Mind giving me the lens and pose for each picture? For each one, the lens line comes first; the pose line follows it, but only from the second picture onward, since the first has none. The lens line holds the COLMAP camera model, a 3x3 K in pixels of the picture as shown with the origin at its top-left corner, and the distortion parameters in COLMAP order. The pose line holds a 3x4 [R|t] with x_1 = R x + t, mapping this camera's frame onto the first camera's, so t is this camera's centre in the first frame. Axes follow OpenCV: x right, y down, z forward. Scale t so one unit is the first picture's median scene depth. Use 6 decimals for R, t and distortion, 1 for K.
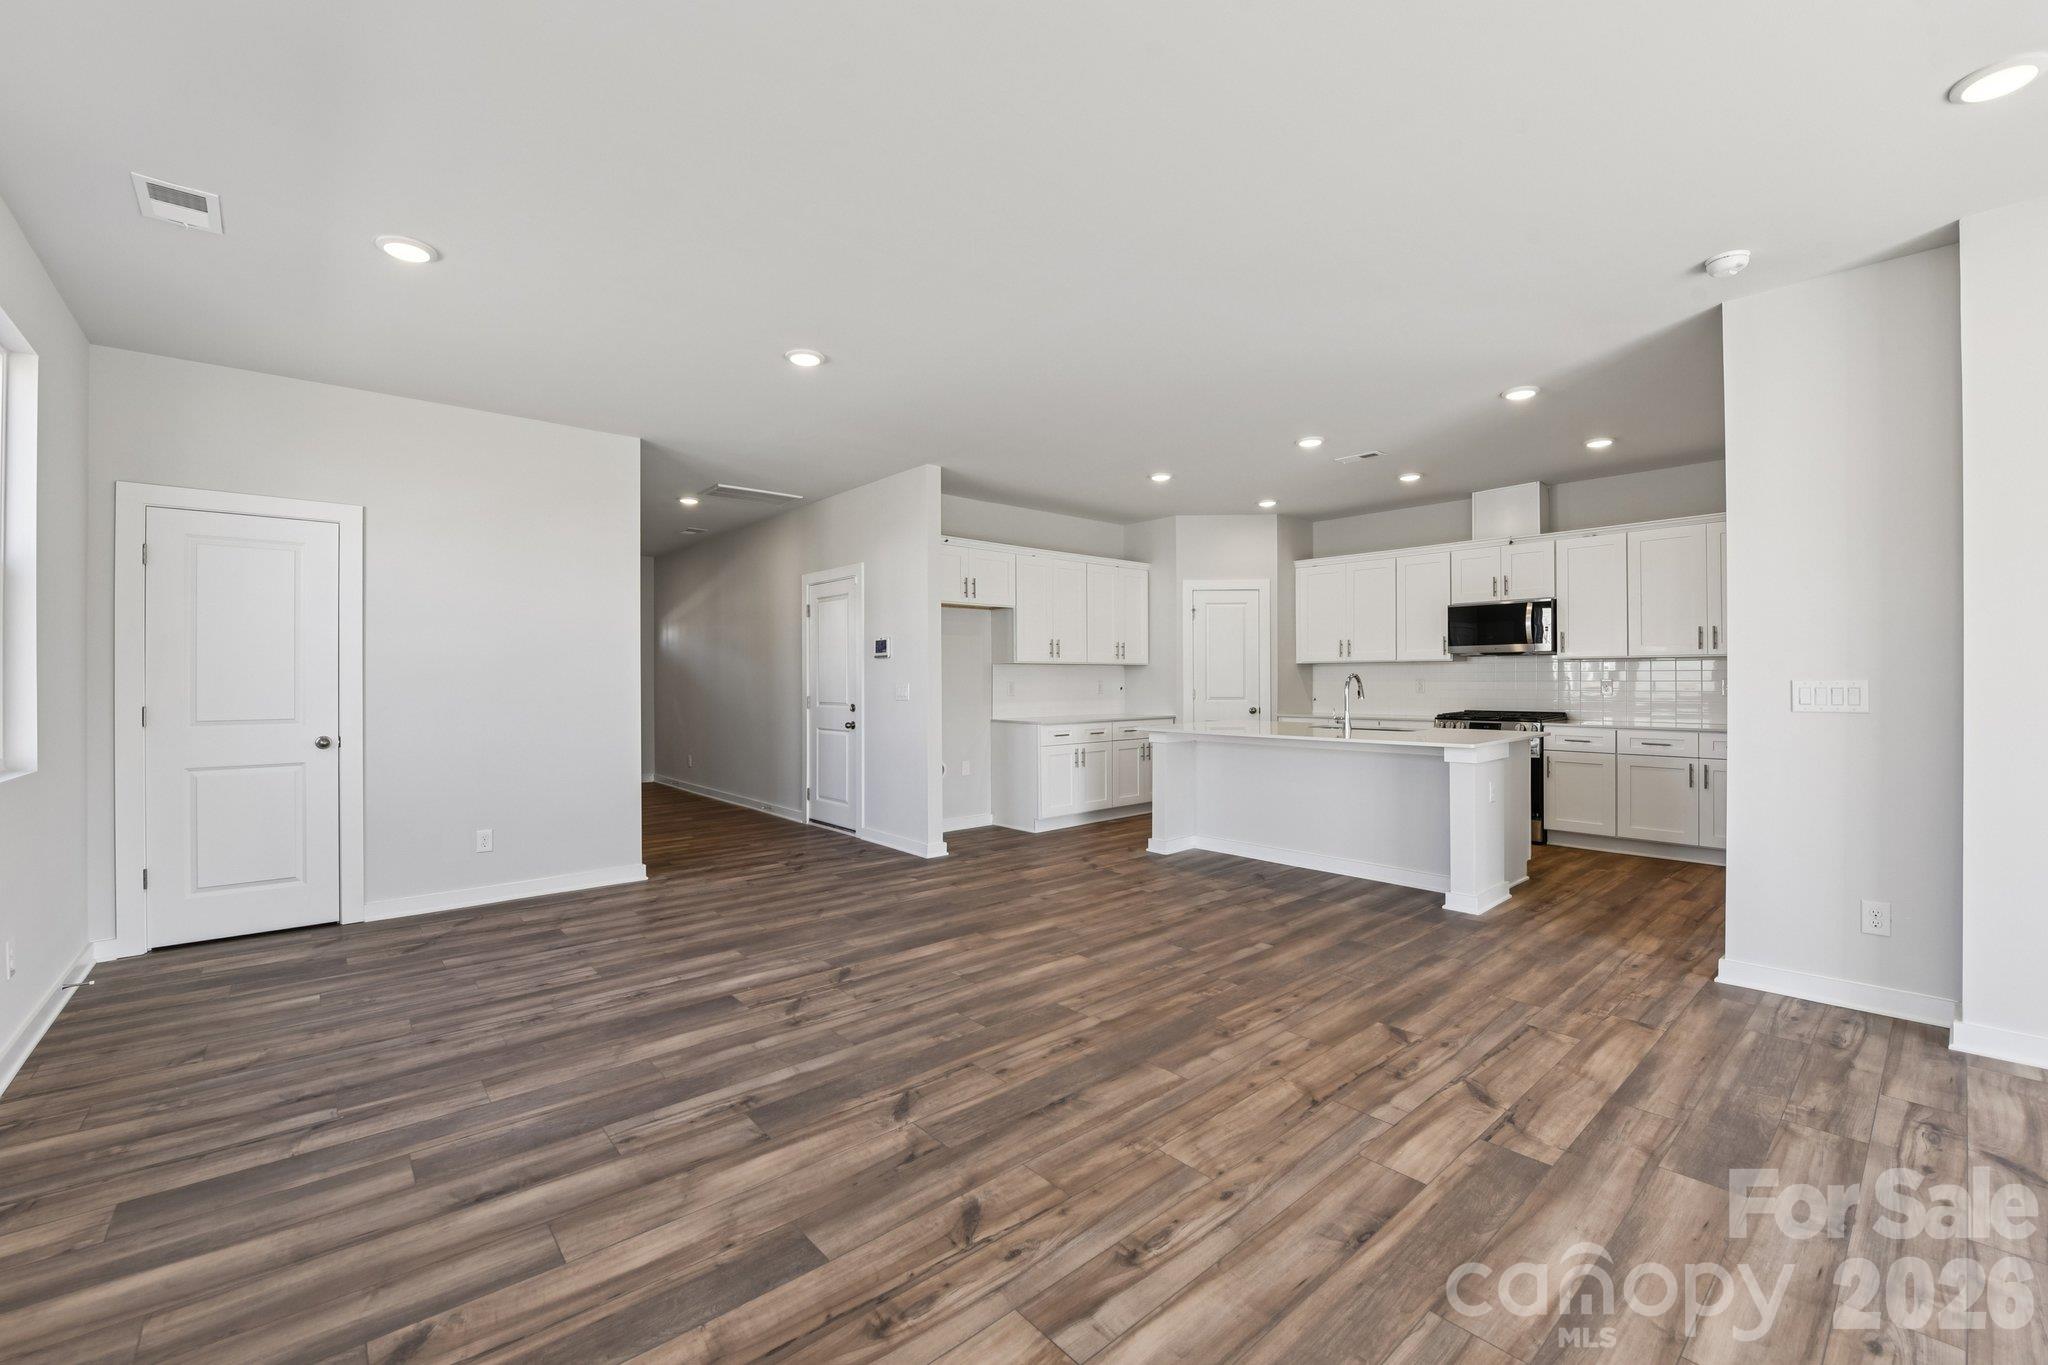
lens RADIAL K [[842.9, 0, 1007.4], [0, 842.9, 677.3], [0, 0, 1]] dist [-0.009388, -0.001956]
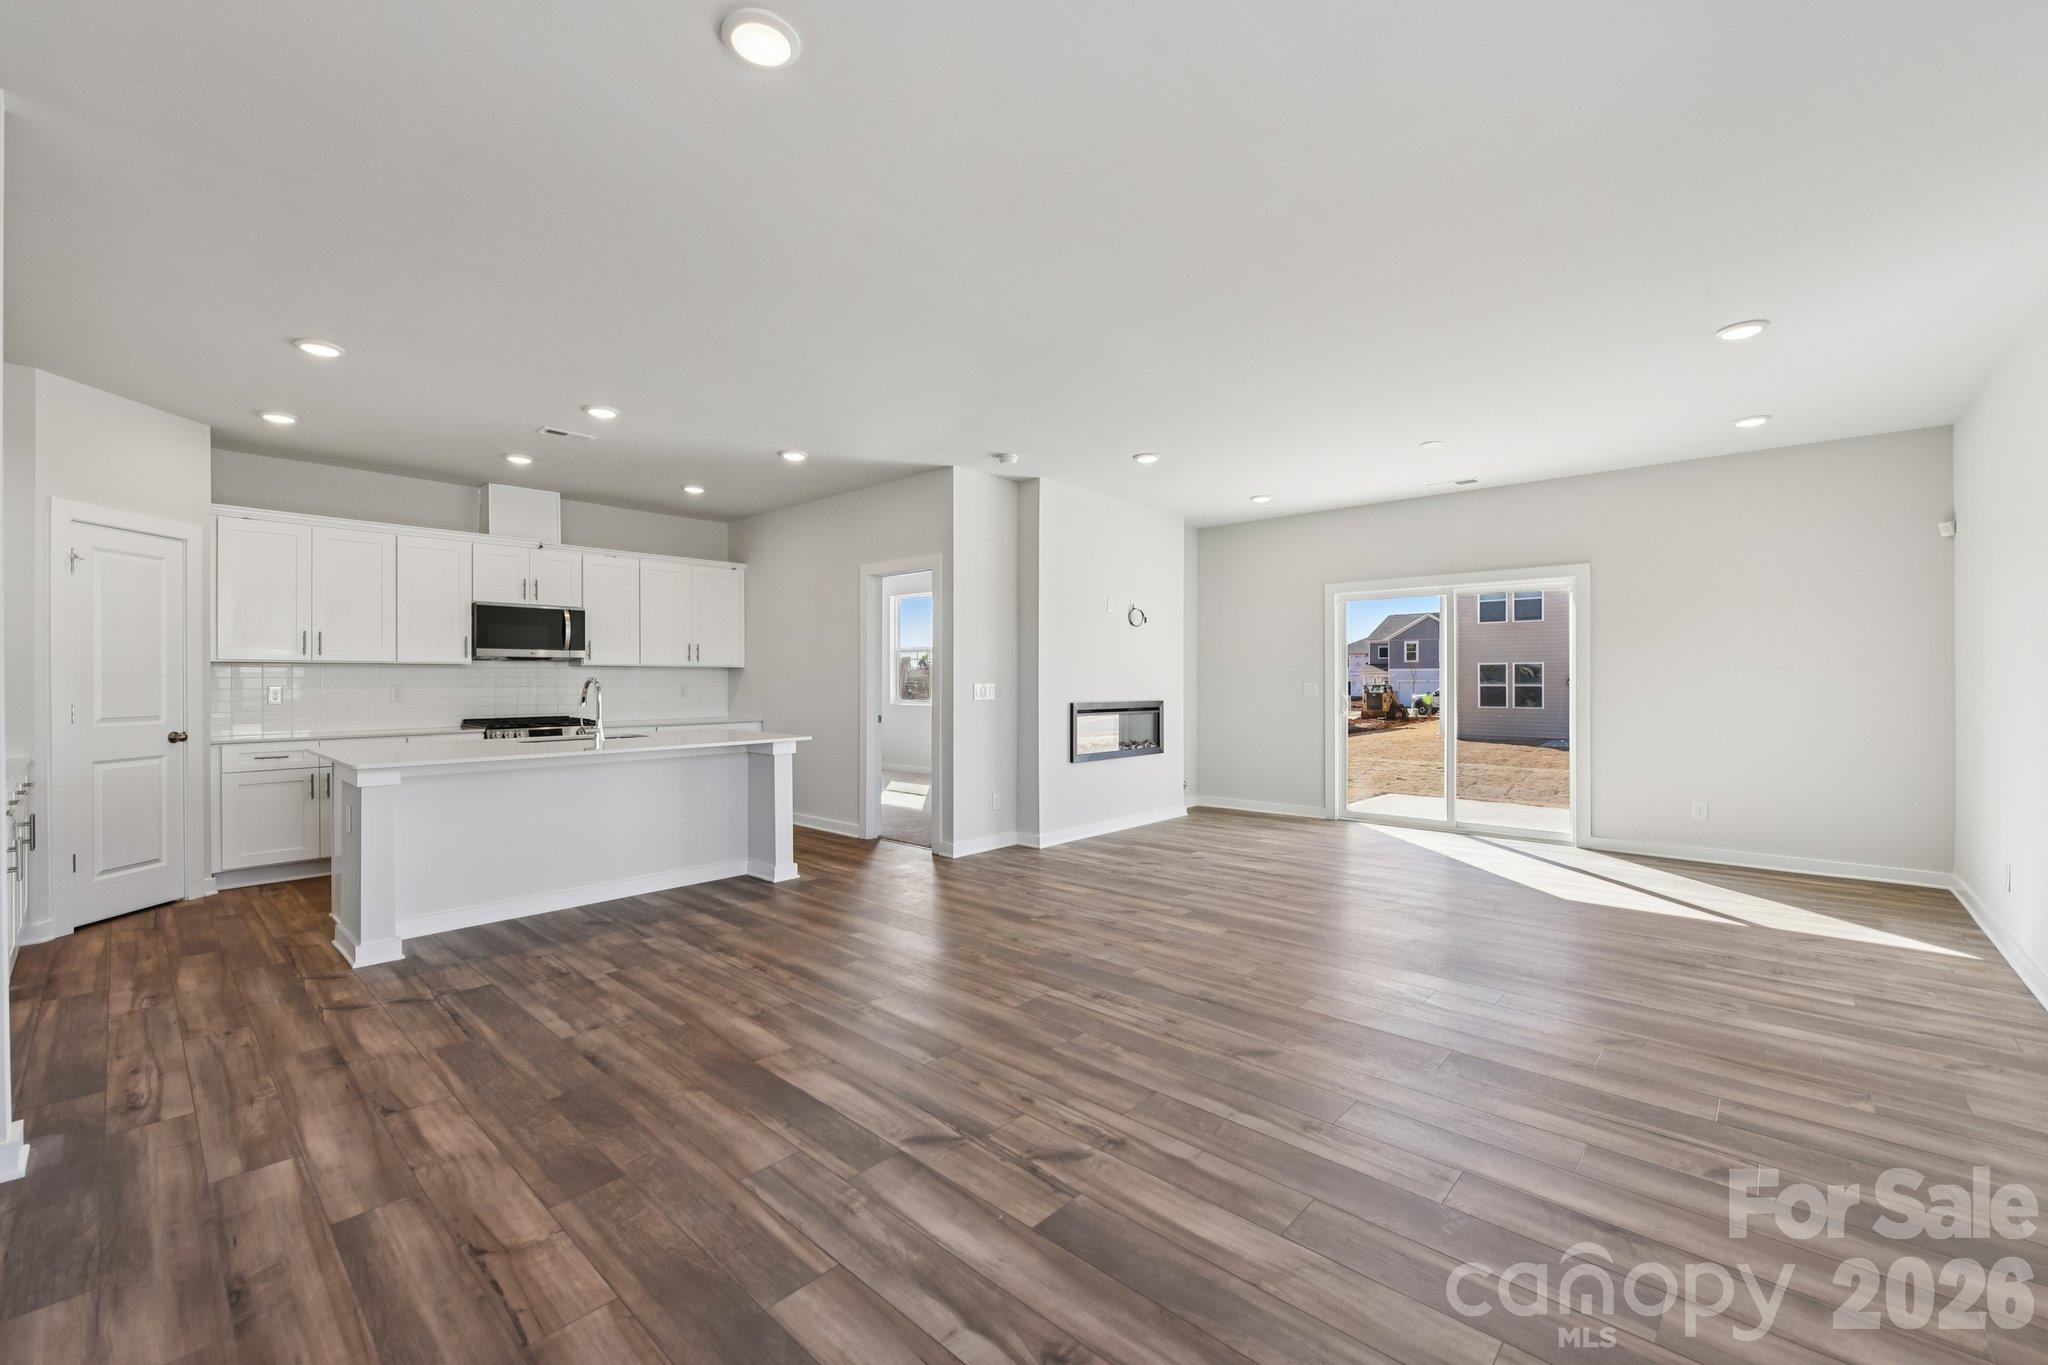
lens RADIAL K [[842.9, 0, 1018.9], [0, 842.9, 696.1], [0, 0, 1]] dist [-0.009388, -0.001956]
pose [[-0.132813, -0.015087, 0.991026, -0.710438], [-0.000936, 0.999886, 0.015096, 0.000905], [-0.991141, 0.001077, -0.132812, 0.861090]]
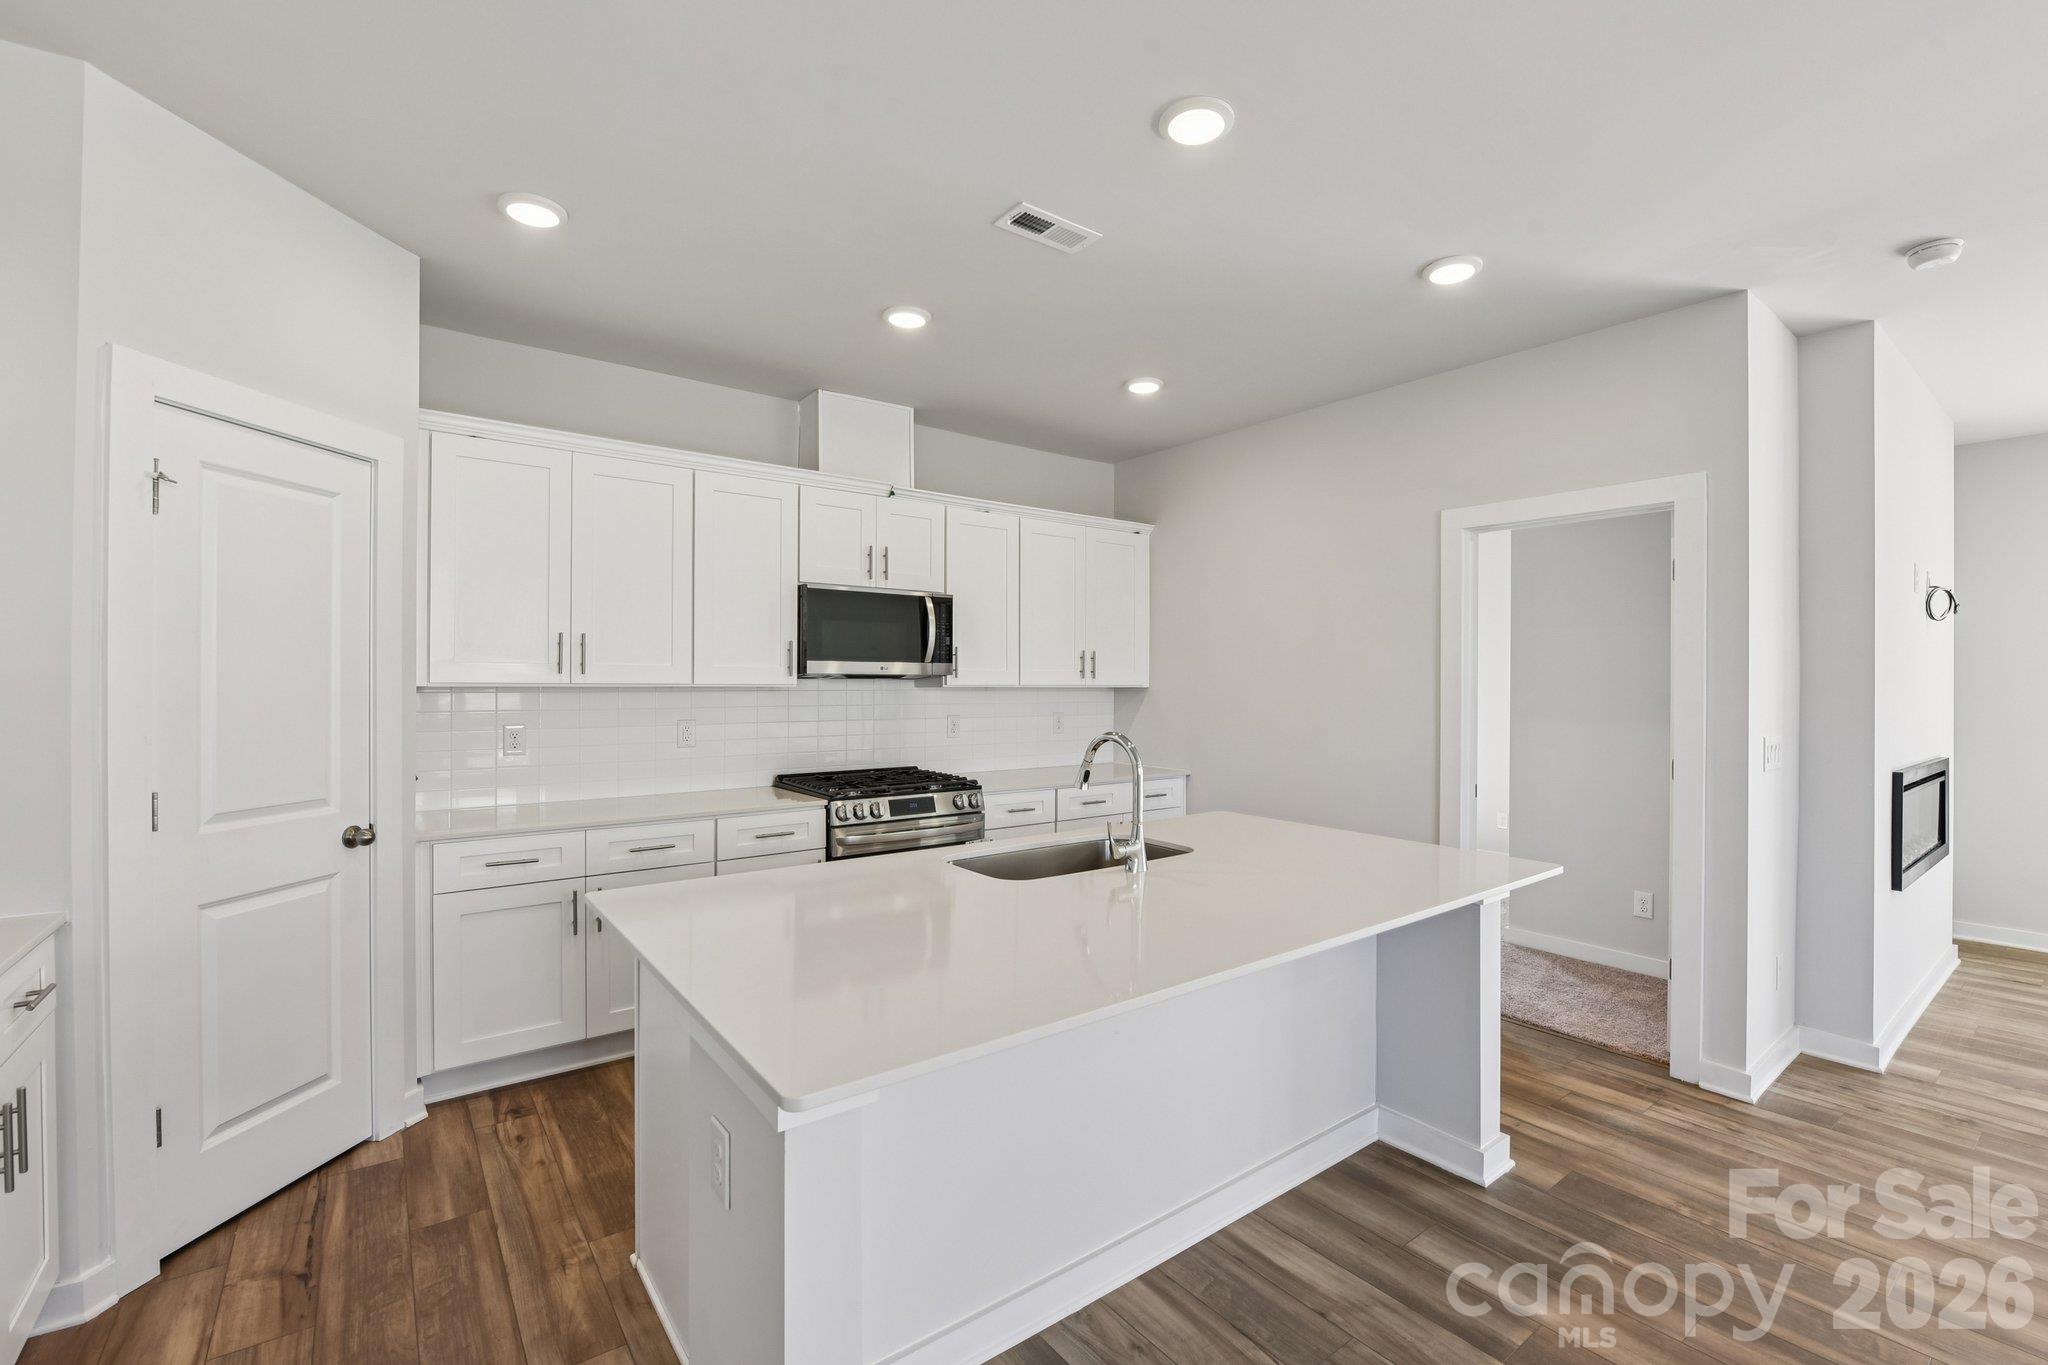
lens RADIAL K [[842.9, 0, 977.4], [0, 842.9, 702.5], [0, 0, 1]] dist [-0.009388, -0.001956]
pose [[0.061635, -0.025412, 0.997775, -0.017898], [-0.009523, 0.999615, 0.026047, -0.039304], [-0.998053, -0.011107, 0.061370, 1.358714]]
